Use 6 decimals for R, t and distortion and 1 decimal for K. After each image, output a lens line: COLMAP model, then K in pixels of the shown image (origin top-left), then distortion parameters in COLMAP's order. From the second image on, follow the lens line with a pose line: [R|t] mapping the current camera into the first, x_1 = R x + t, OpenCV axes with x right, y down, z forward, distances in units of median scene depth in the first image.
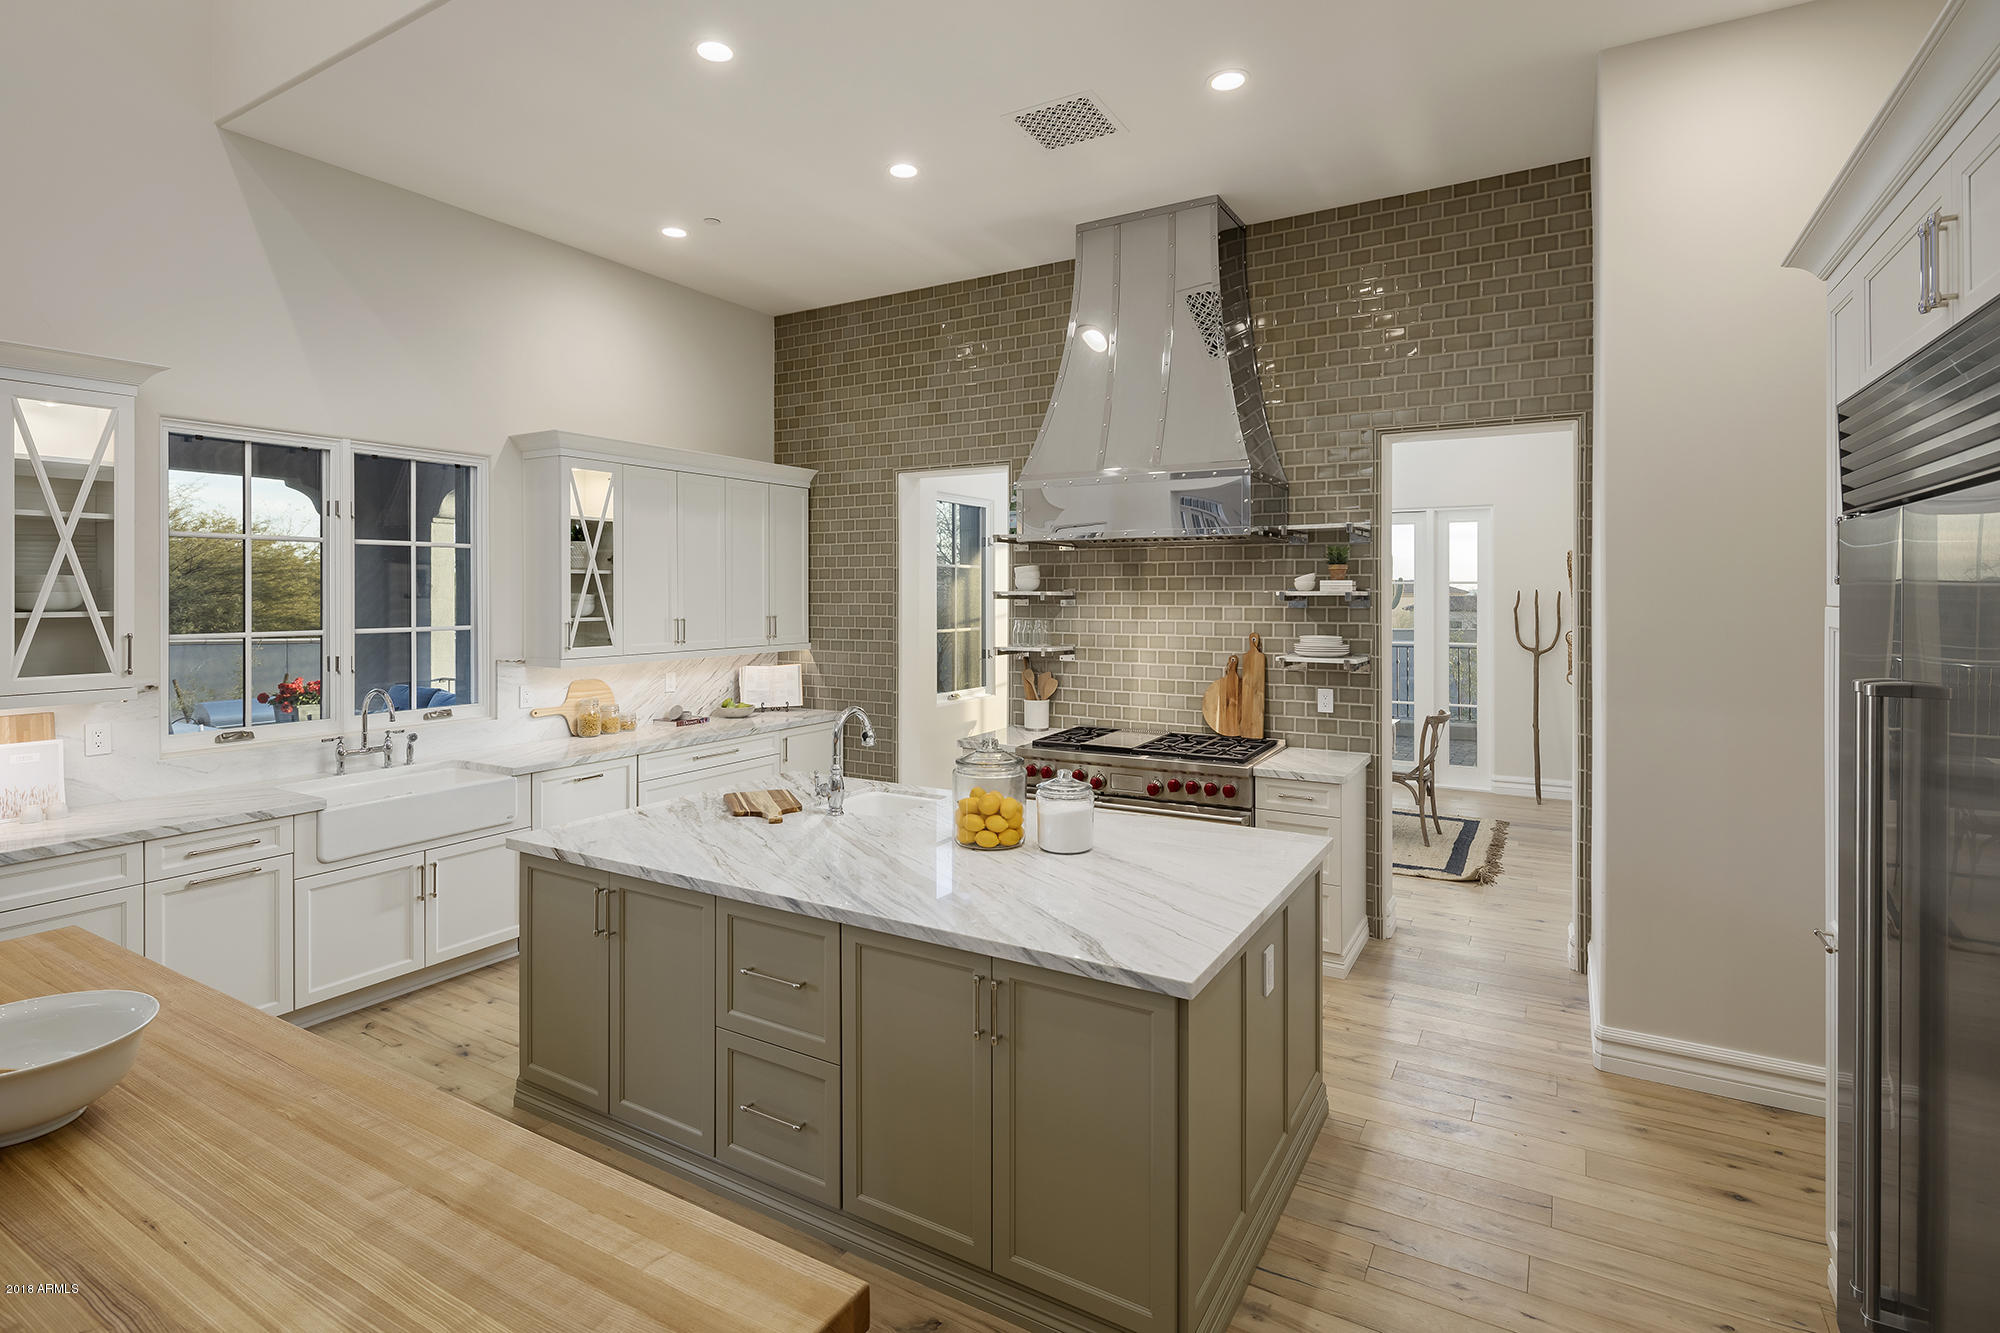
lens RADIAL K [[975.3, 0, 1023.9], [0, 975.3, 587.0], [0, 0, 1]] dist [0.014990, 0.000997]
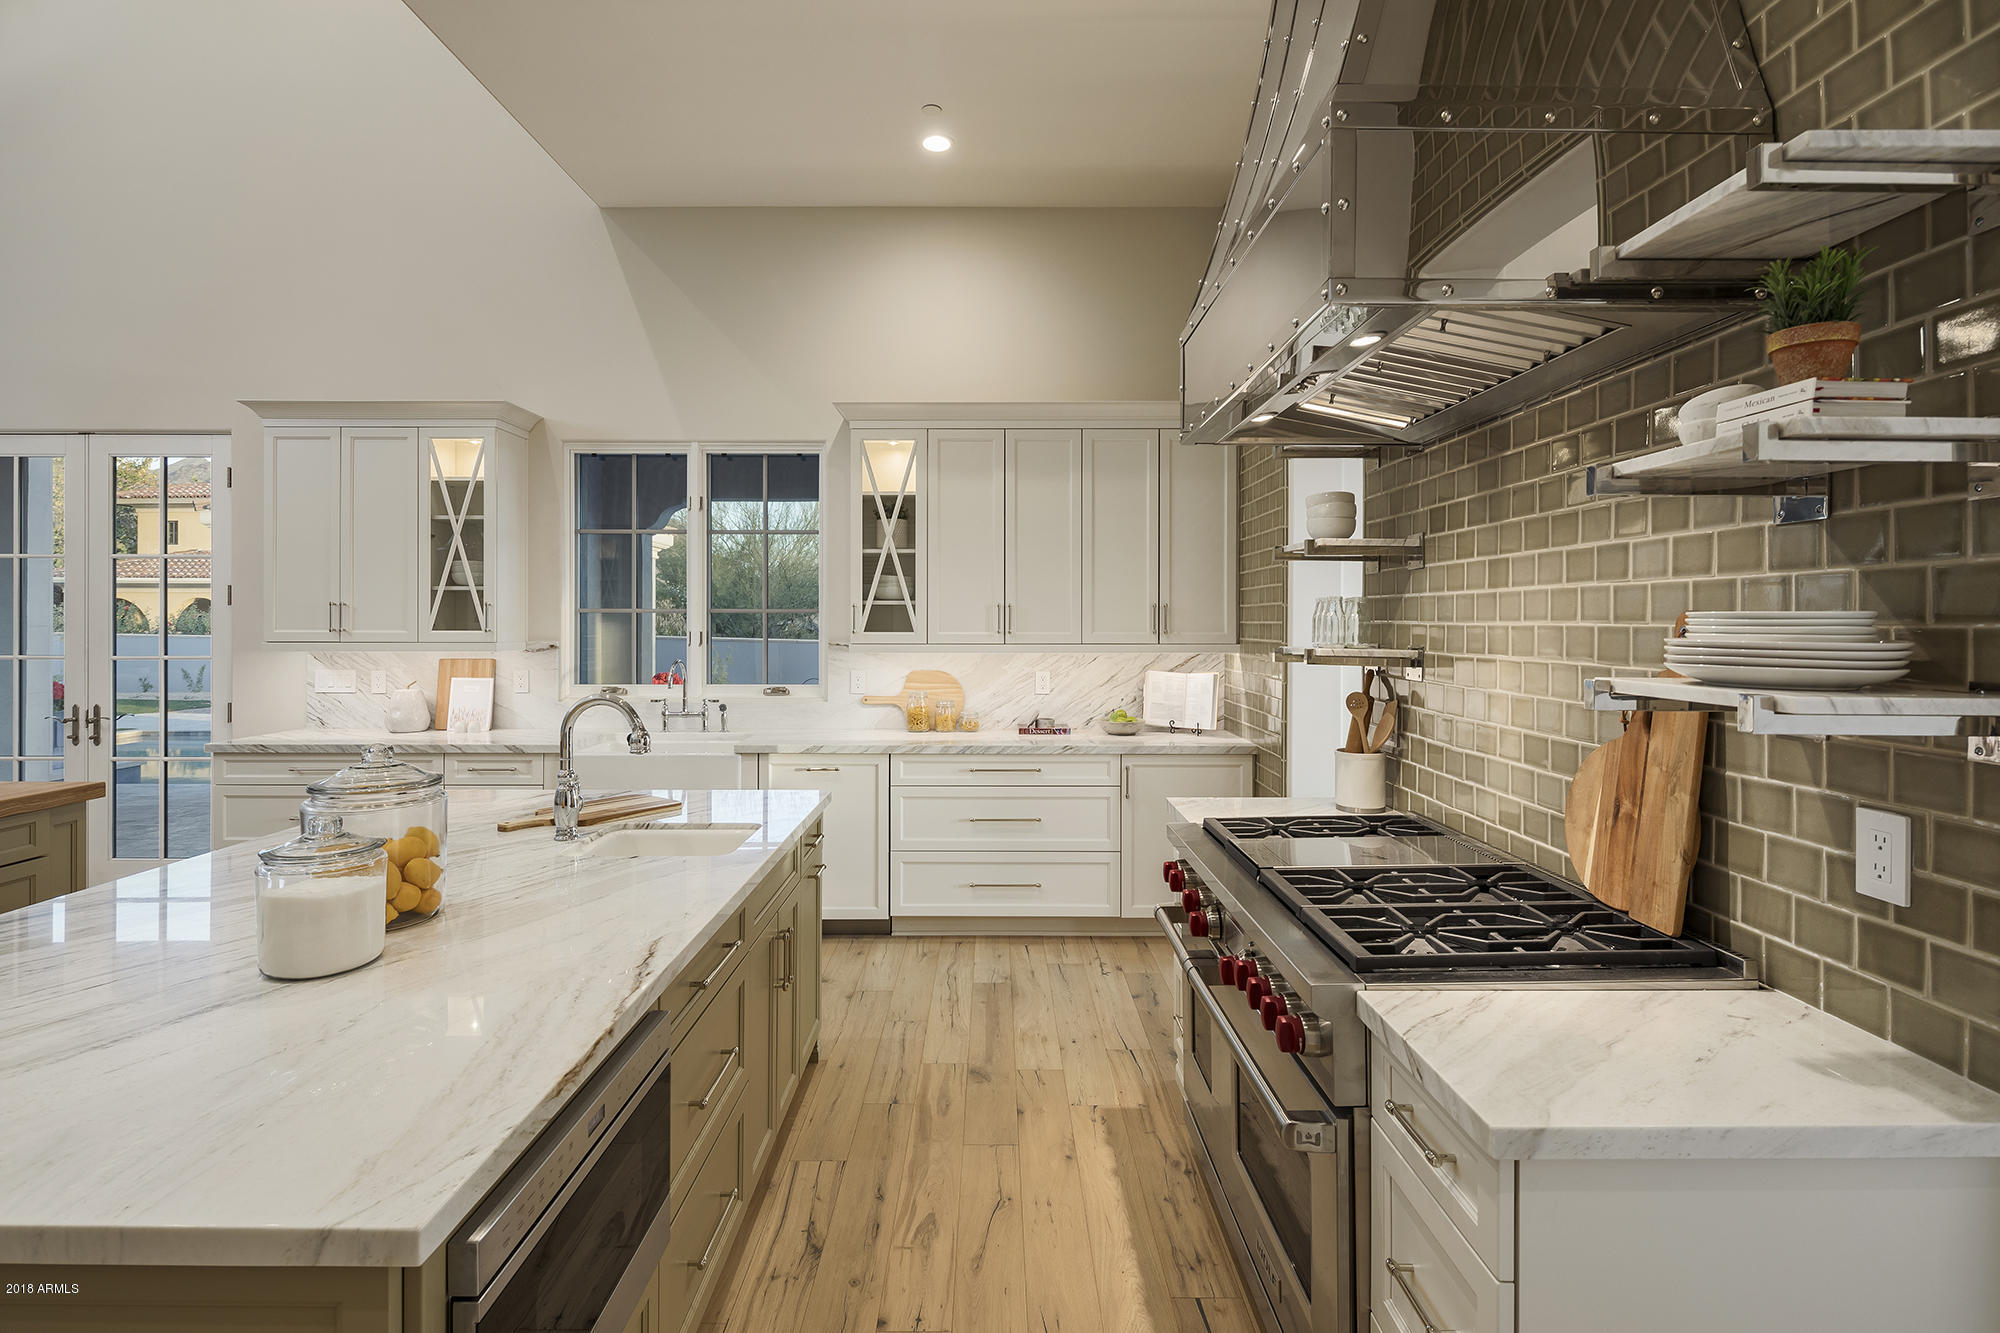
lens RADIAL K [[975.3, 0, 986.7], [0, 975.3, 624.2], [0, 0, 1]] dist [0.014990, 0.000997]
pose [[0.497385, 0.003317, -0.867524, 0.411409], [0.003960, 0.999974, 0.006094, 0.049065], [0.867521, -0.006466, 0.497359, 0.637283]]
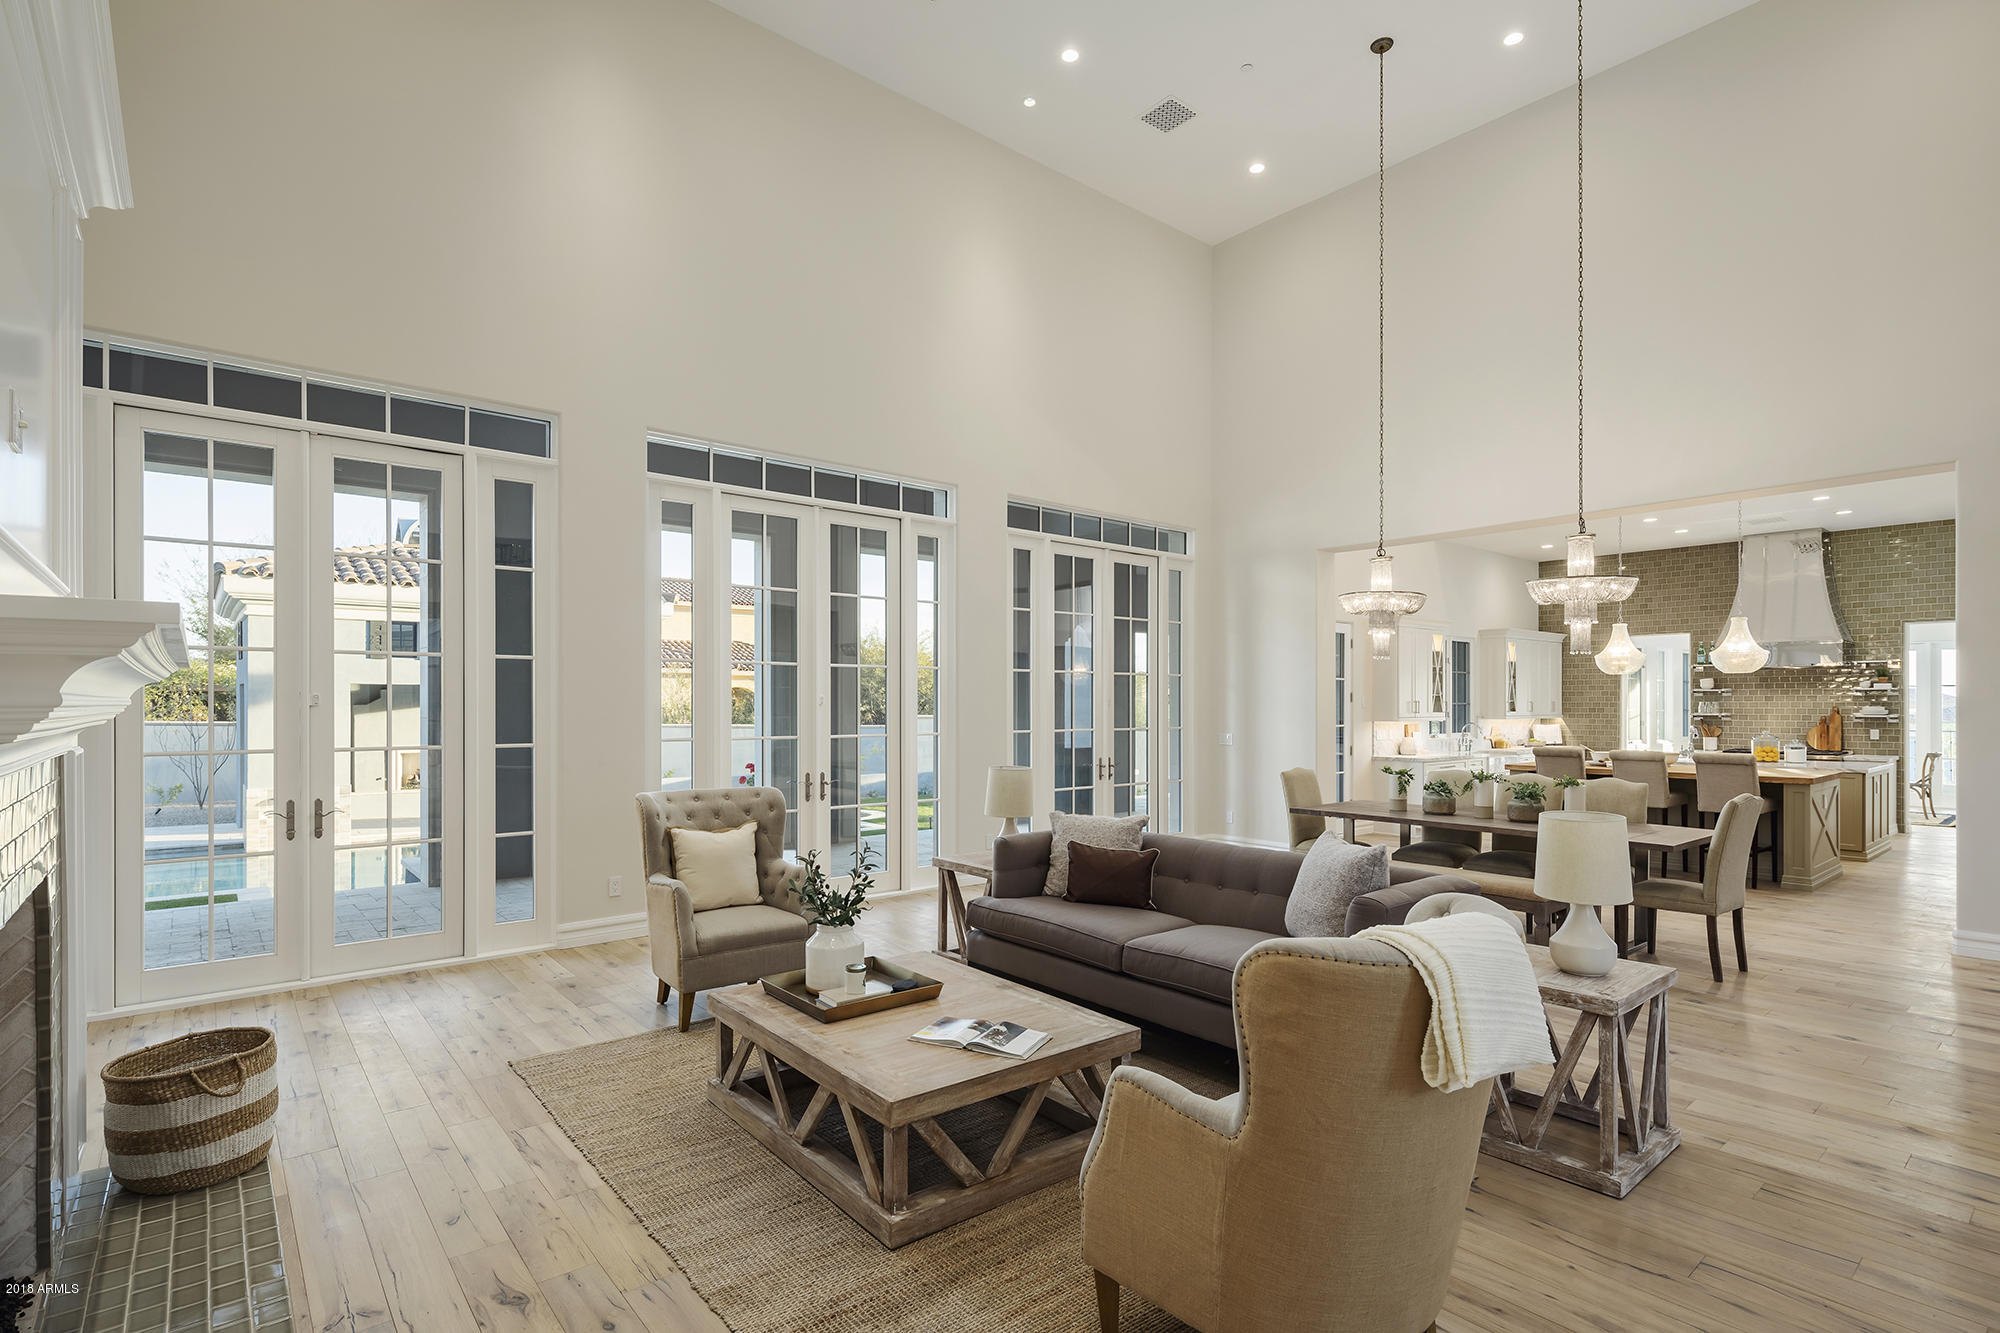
lens RADIAL K [[975.3, 0, 1032.4], [0, 975.3, 705.4], [0, 0, 1]] dist [0.014990, 0.000997]
pose [[0.944213, 0.001611, -0.329332, -0.808441], [-0.000596, 0.999995, 0.003183, 0.039129], [0.329335, -0.002809, 0.944209, -1.875363]]
